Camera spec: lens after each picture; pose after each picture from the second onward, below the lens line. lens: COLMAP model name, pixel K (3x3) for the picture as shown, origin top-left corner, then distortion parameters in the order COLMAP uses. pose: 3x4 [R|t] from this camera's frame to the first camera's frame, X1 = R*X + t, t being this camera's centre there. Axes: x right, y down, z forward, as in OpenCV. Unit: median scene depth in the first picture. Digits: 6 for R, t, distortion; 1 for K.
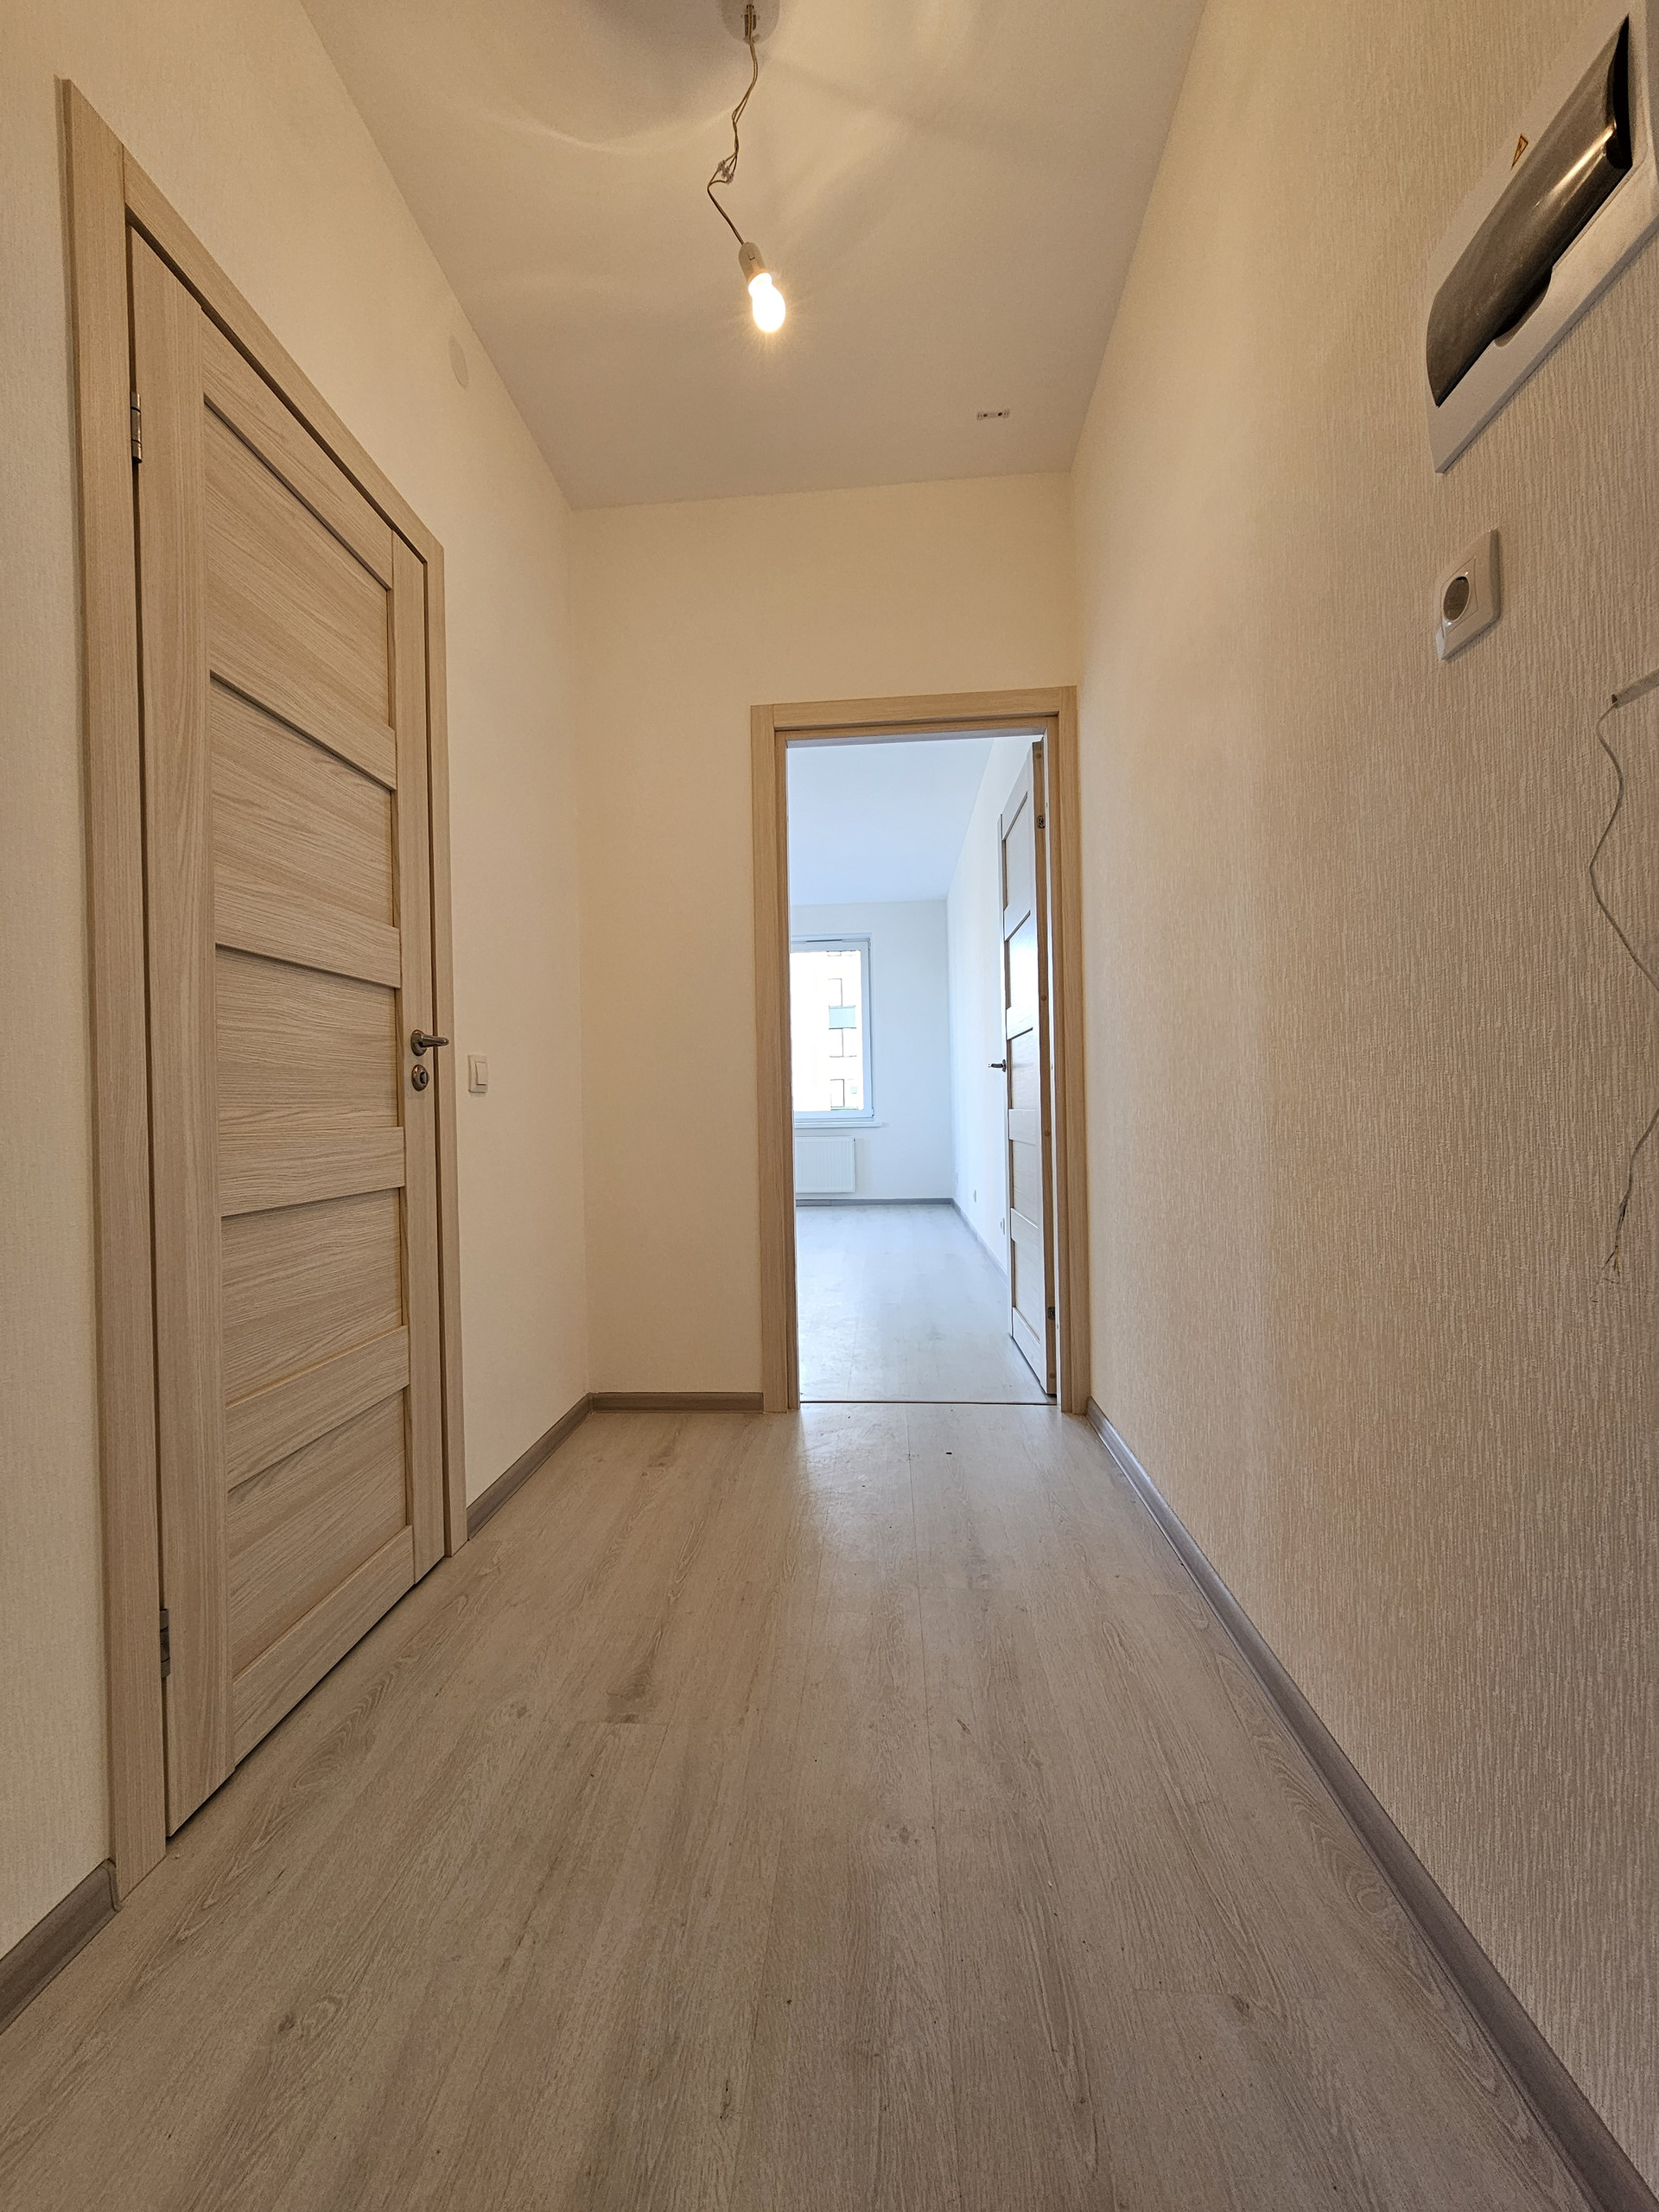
lens RADIAL K [[902.7, 0, 806.9], [0, 902.7, 1099.6], [0, 0, 1]] dist [-0.006548, 0.000578]
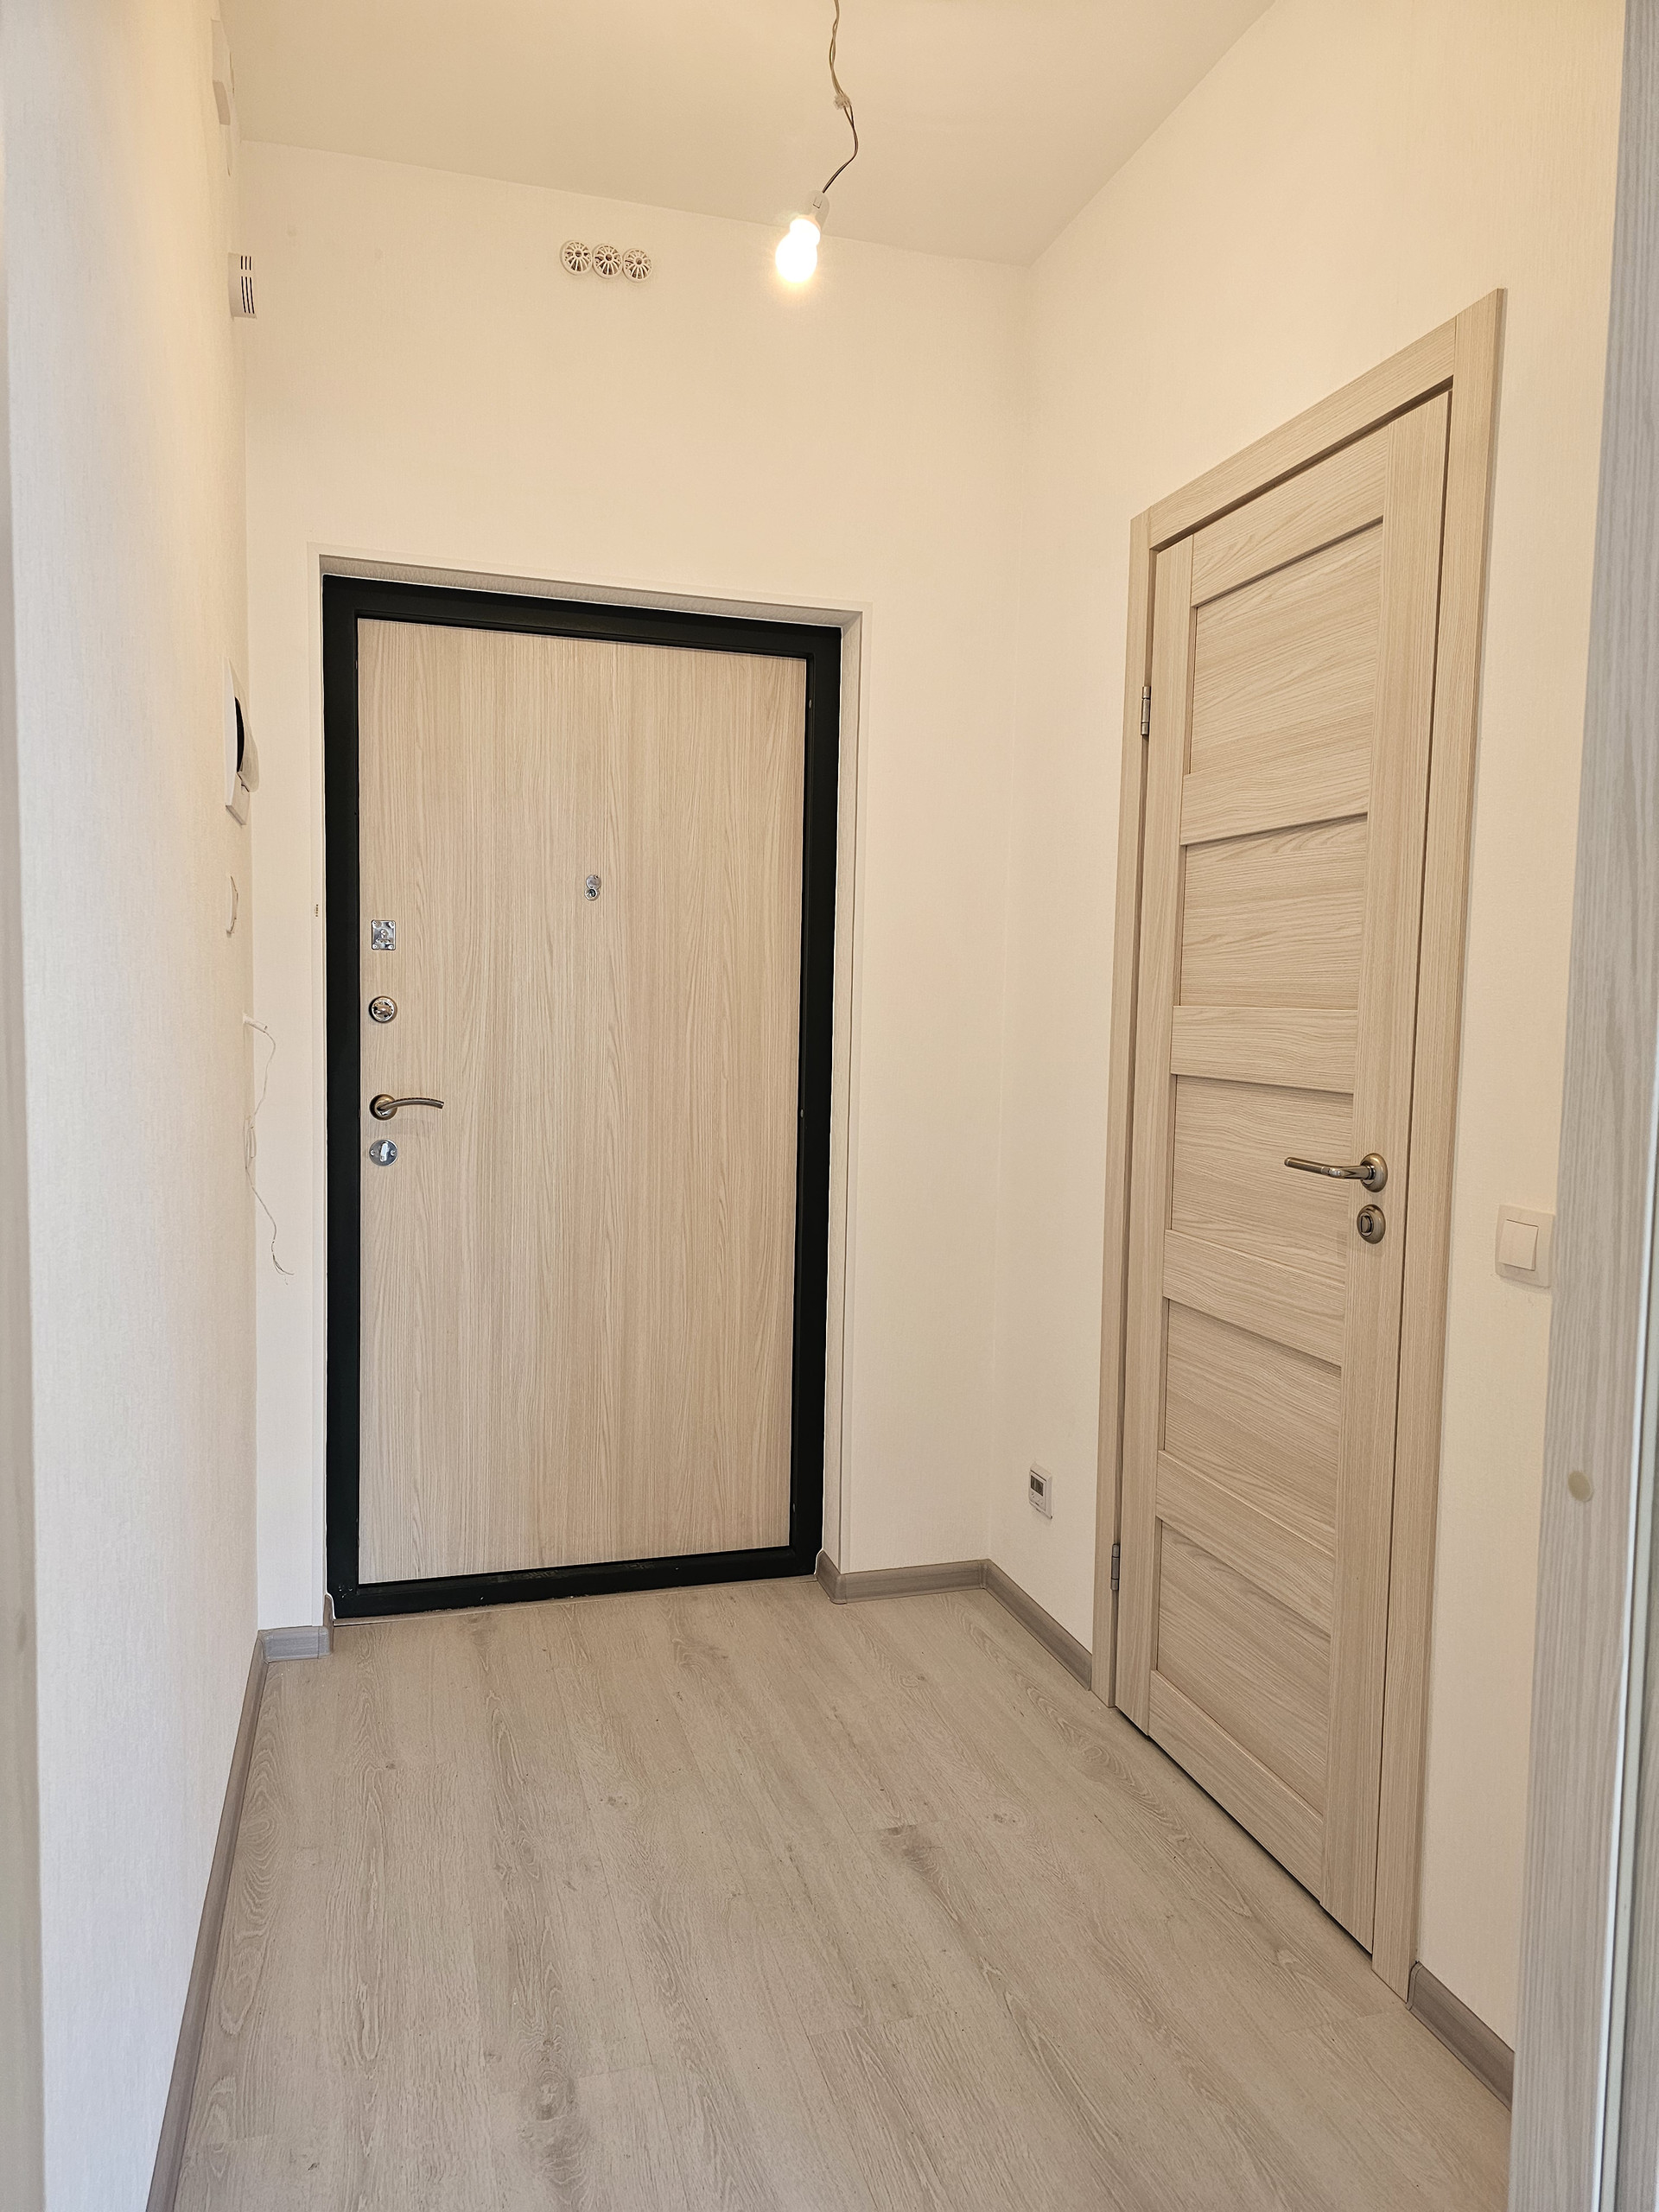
lens RADIAL K [[1471.8, 0, 816.0], [0, 1471.8, 1101.7], [0, 0, 1]] dist [0.039515, -0.031402]
pose [[-0.931562, 0.028355, -0.362475, 0.469422], [0.001865, 0.997314, 0.073221, -0.259246], [0.363578, 0.067534, -0.929113, 2.455333]]
